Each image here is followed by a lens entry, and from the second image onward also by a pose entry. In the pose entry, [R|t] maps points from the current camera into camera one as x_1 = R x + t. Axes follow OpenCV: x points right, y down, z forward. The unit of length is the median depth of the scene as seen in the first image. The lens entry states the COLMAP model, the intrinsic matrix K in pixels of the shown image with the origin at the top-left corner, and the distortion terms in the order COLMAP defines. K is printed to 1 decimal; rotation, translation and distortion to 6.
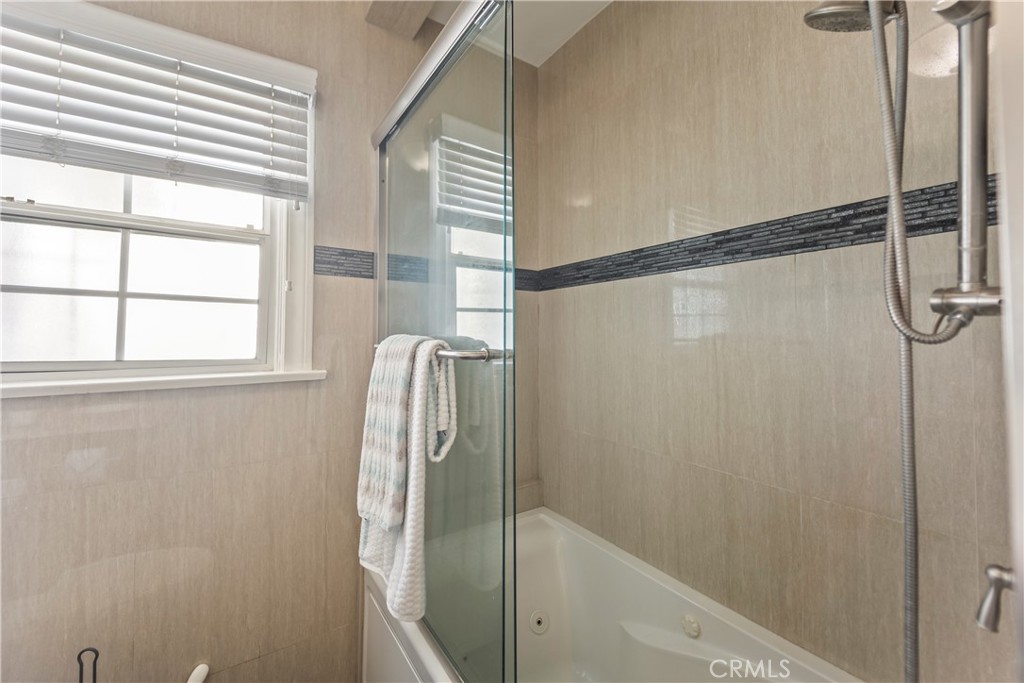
lens RADIAL K [[412.9, 0, 497.3], [0, 412.9, 328.9], [0, 0, 1]] dist [0.007725, -0.001008]
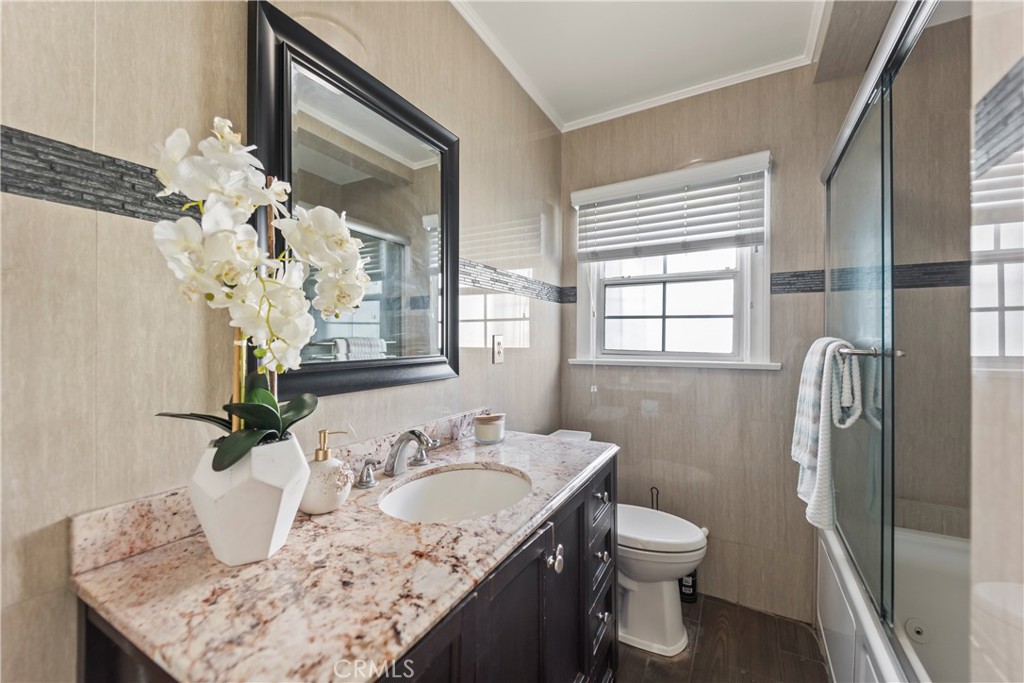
lens RADIAL K [[412.9, 0, 510.7], [0, 412.9, 338.6], [0, 0, 1]] dist [0.007725, -0.001008]
pose [[0.459845, -0.005431, -0.887983, 0.416799], [0.026050, 0.999633, 0.007376, -0.016208], [0.887617, -0.026524, 0.459818, -0.454023]]
